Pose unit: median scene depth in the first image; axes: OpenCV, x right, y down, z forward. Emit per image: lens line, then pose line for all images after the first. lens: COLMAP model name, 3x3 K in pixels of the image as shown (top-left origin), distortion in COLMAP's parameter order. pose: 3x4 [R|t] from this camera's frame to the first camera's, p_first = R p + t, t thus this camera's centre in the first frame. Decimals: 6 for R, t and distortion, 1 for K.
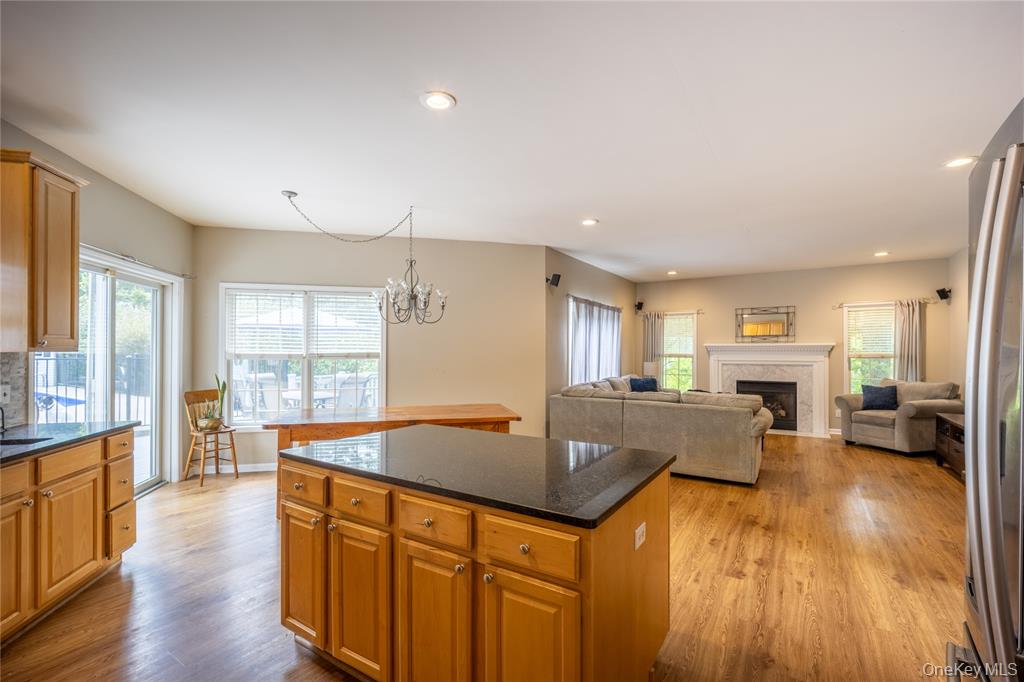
lens RADIAL K [[444.2, 0, 515.1], [0, 444.2, 348.1], [0, 0, 1]] dist [-0.010786, 0.002078]
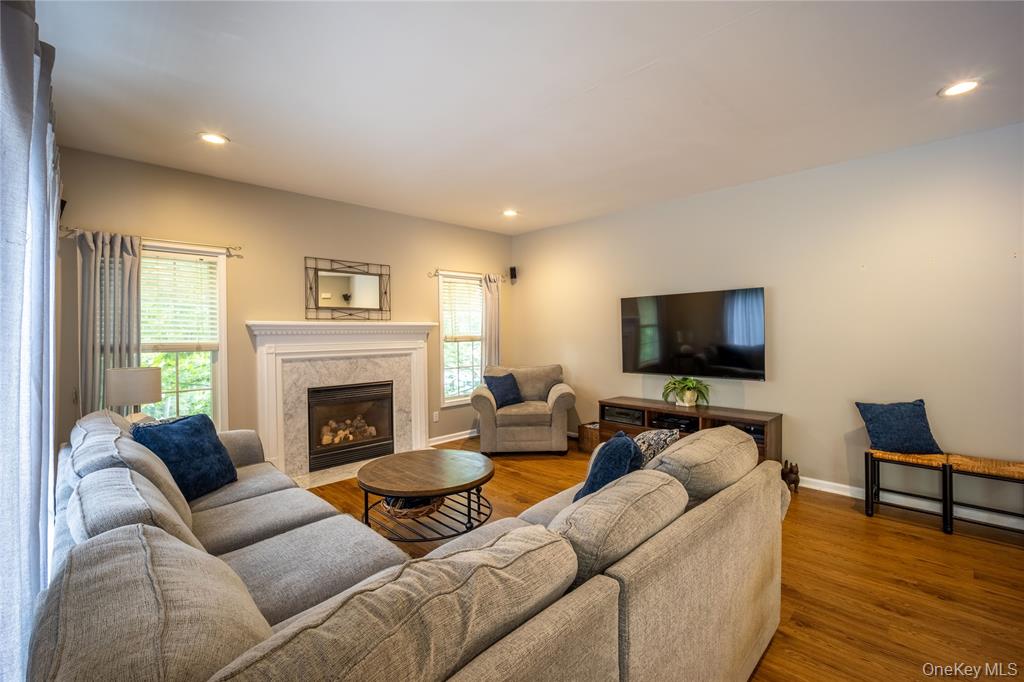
lens RADIAL K [[444.2, 0, 515.1], [0, 444.2, 336.8], [0, 0, 1]] dist [-0.010786, 0.002078]
pose [[0.218907, -0.012522, 0.975665, 0.028554], [0.005212, 0.999918, 0.011664, 0.004742], [-0.975732, 0.002532, 0.218955, 0.734081]]
